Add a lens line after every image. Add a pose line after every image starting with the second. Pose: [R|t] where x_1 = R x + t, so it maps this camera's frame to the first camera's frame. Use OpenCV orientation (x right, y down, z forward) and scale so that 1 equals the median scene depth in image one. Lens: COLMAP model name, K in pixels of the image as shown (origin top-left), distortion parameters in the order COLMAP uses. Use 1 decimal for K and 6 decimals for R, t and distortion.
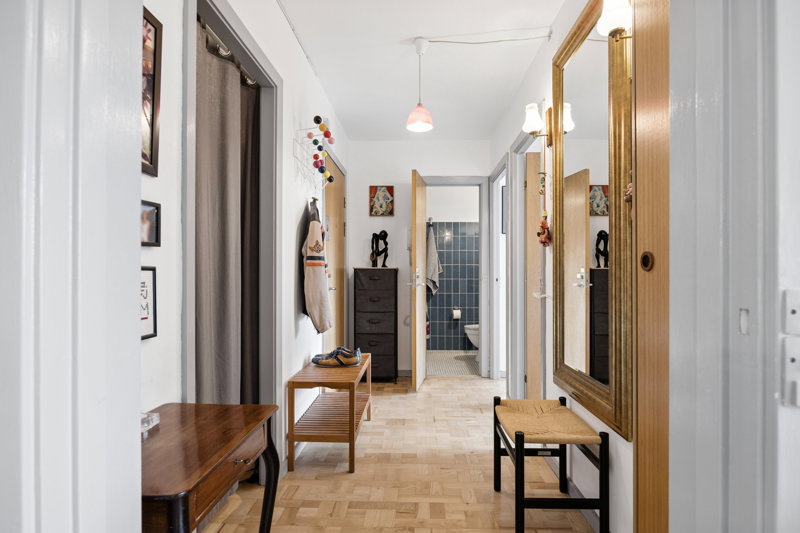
lens RADIAL K [[439.7, 0, 399.9], [0, 439.7, 272.8], [0, 0, 1]] dist [-0.001234, 0.000001]
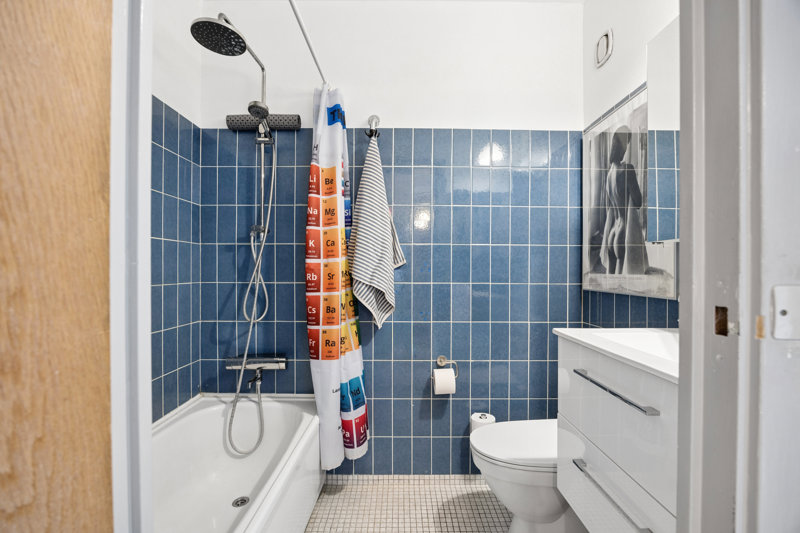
lens RADIAL K [[348.7, 0, 399.9], [0, 348.7, 271.9], [0, 0, 1]] dist [-0.001229, 0.000043]
pose [[0.999455, 0.002735, 0.032904, 0.083092], [-0.002762, 0.999996, 0.000777, 0.004508], [-0.032902, -0.000867, 0.999458, 0.712153]]
